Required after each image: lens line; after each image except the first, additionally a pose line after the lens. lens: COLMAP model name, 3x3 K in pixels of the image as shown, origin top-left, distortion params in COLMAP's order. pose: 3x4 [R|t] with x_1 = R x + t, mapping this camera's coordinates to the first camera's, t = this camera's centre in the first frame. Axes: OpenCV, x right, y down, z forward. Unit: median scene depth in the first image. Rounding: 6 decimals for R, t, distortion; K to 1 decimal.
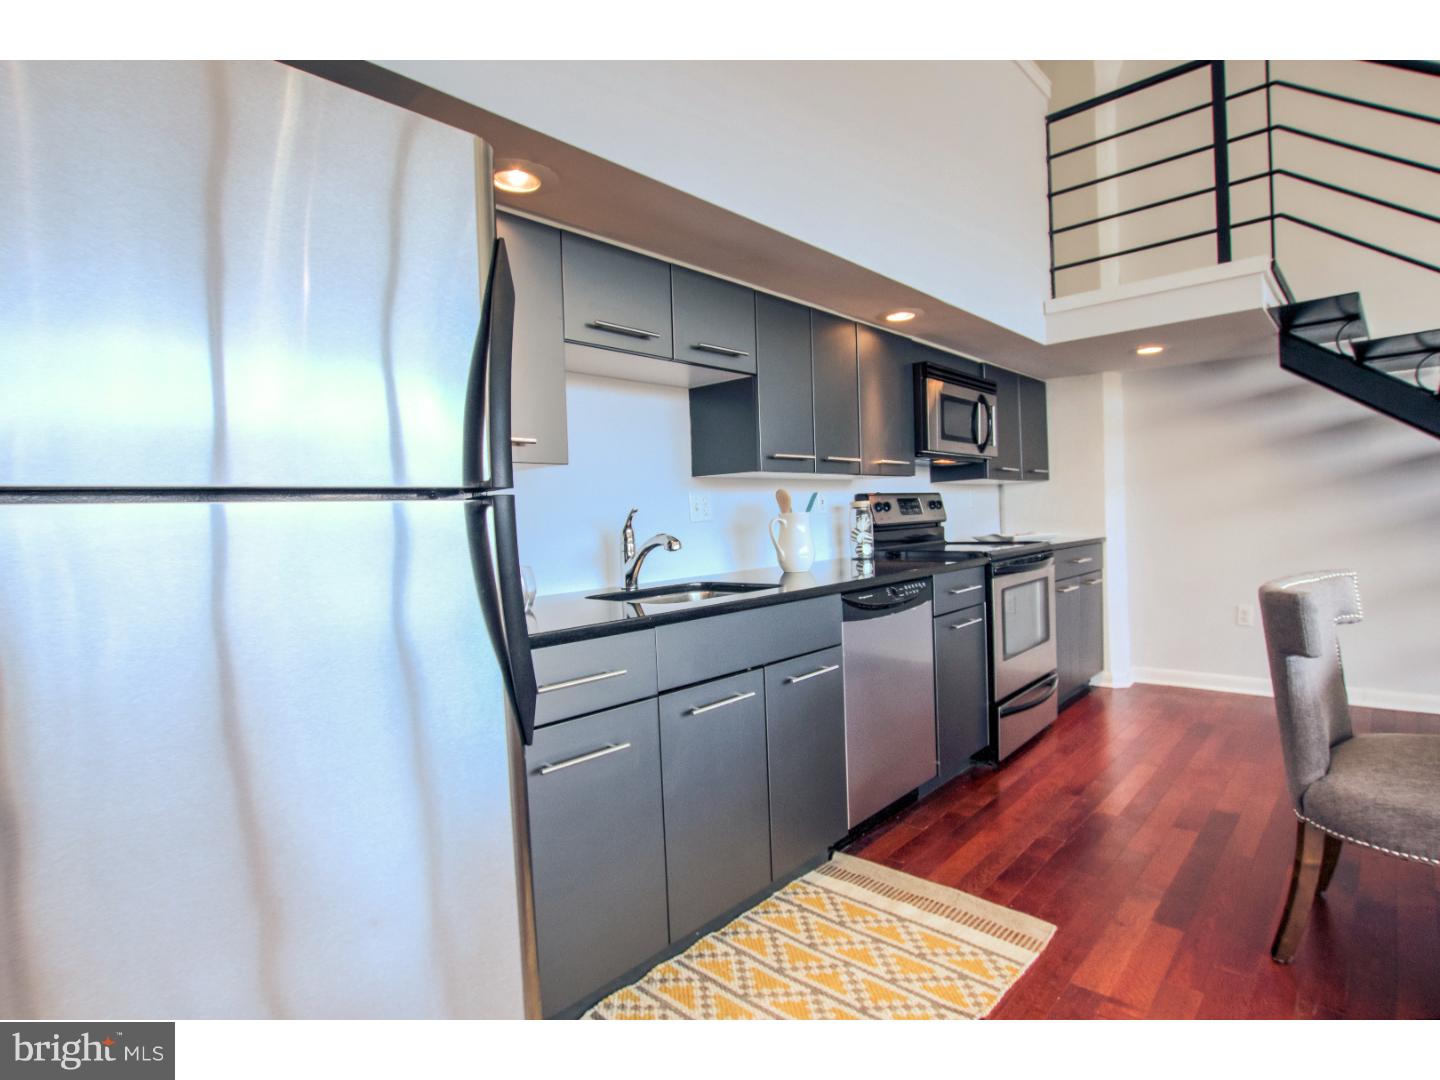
lens RADIAL K [[724.8, 0, 722.2], [0, 724.8, 552.1], [0, 0, 1]] dist [-0.028669, 0.000333]
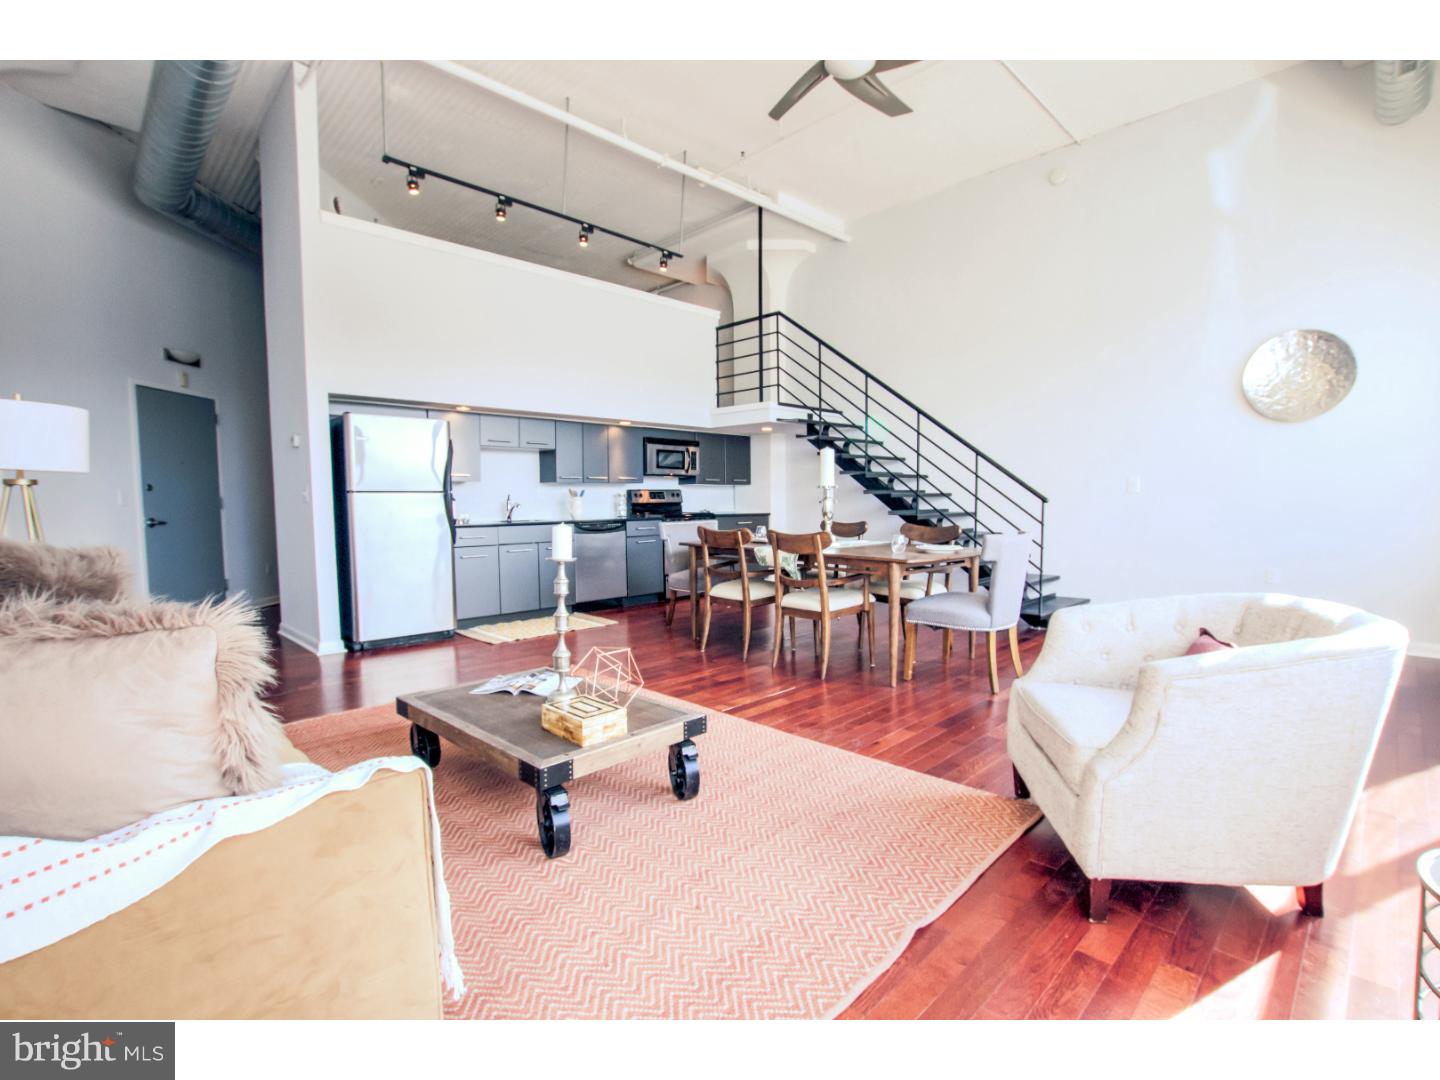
lens RADIAL K [[685.7, 0, 712.1], [0, 685.7, 541.5], [0, 0, 1]] dist [-0.024510, 0.001353]
pose [[0.997263, 0.036795, -0.064132, 0.616502], [-0.035735, 0.999206, 0.017591, 0.039596], [0.064729, -0.015252, 0.997786, -1.227324]]
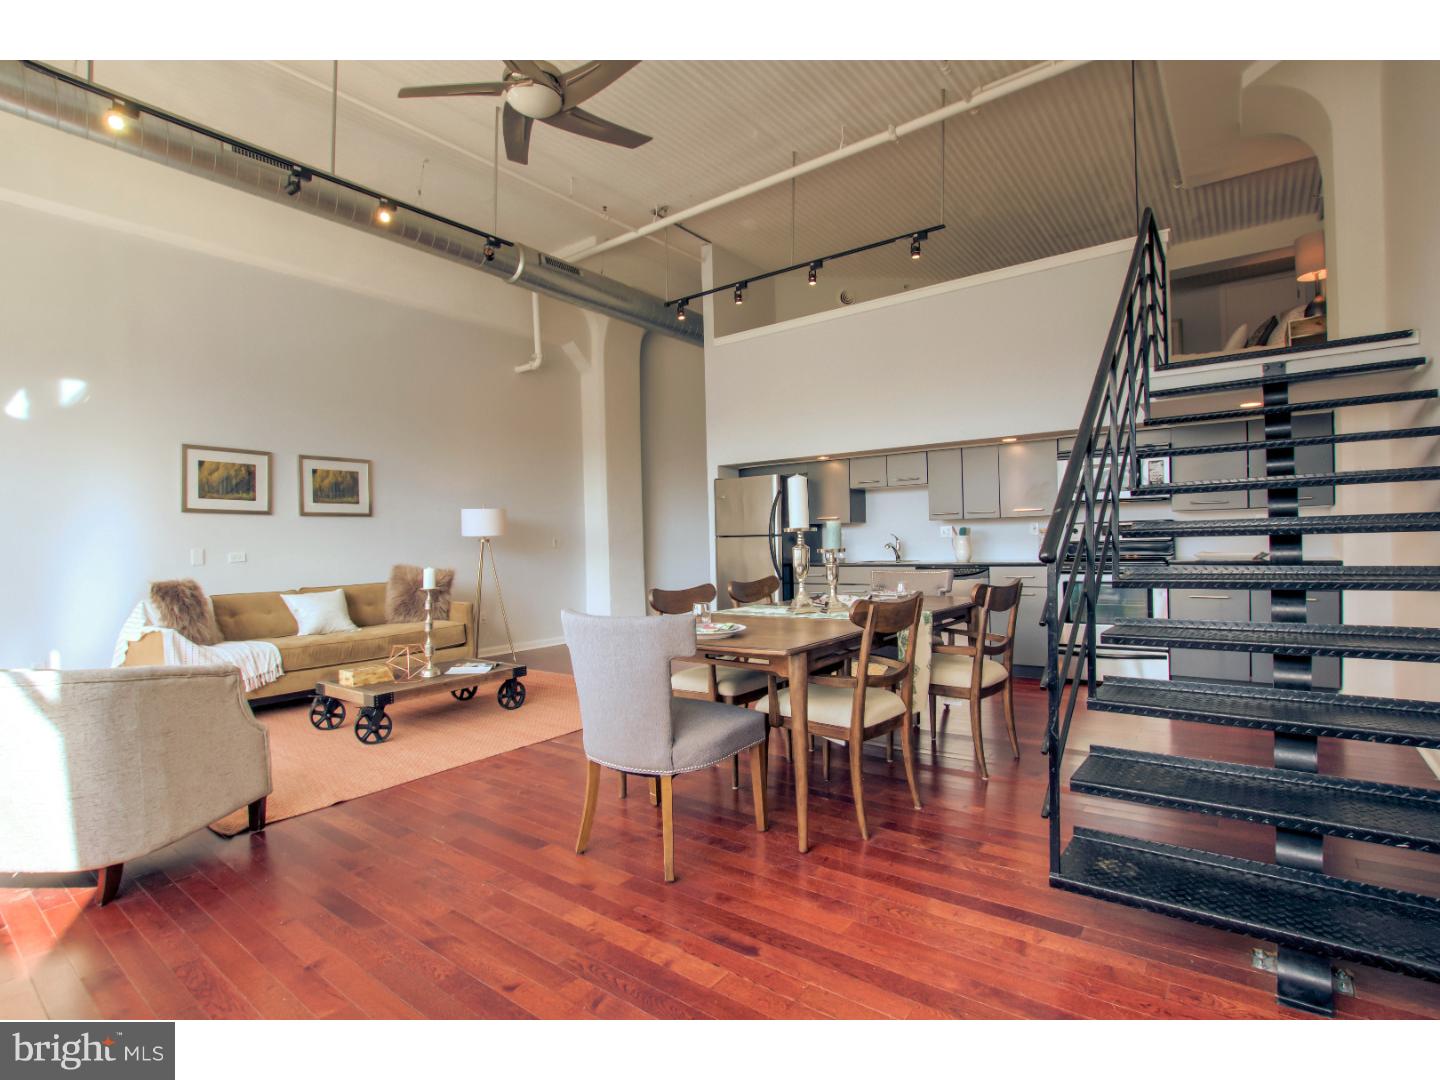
lens RADIAL K [[687.9, 0, 716.6], [0, 687.9, 547.2], [0, 0, 1]] dist [-0.027120, 0.000999]
pose [[0.079863, 0.046754, -0.995709, 1.772706], [-0.026412, 0.998648, 0.044773, -0.074957], [0.996456, 0.022723, 0.080989, 0.024159]]
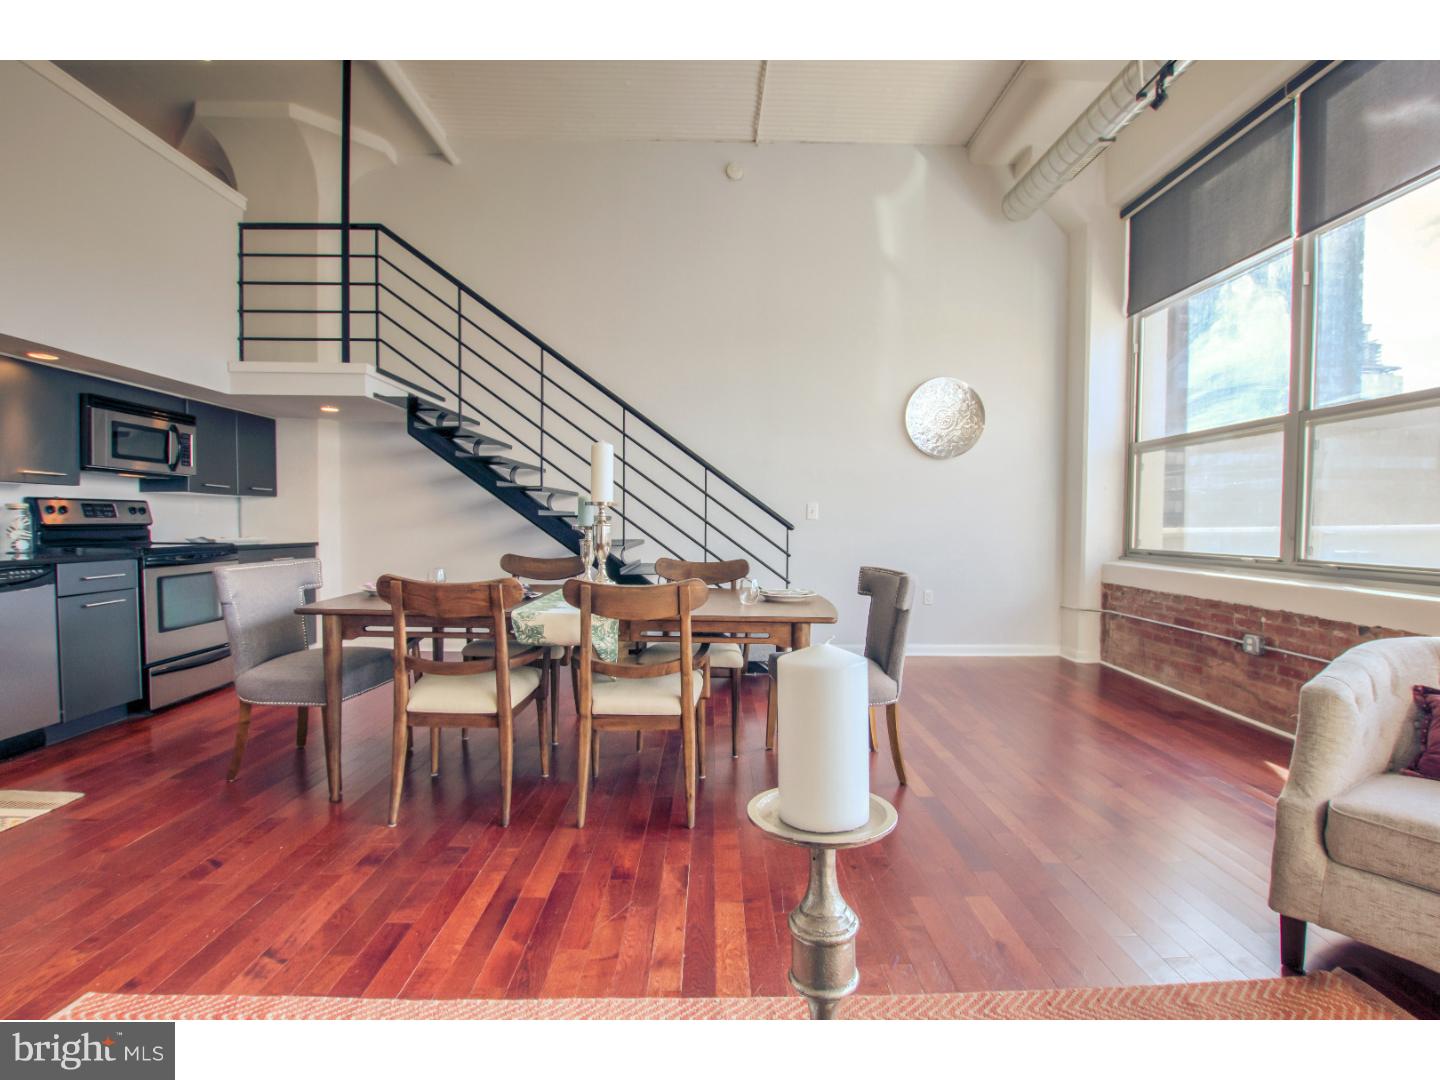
lens RADIAL K [[687.9, 0, 732.1], [0, 687.9, 544.0], [0, 0, 1]] dist [-0.027120, 0.000999]
pose [[0.717423, 0.023768, 0.696233, 0.255412], [-0.004323, 0.999550, -0.029668, 0.020270], [-0.696625, 0.018275, 0.717203, -0.540206]]
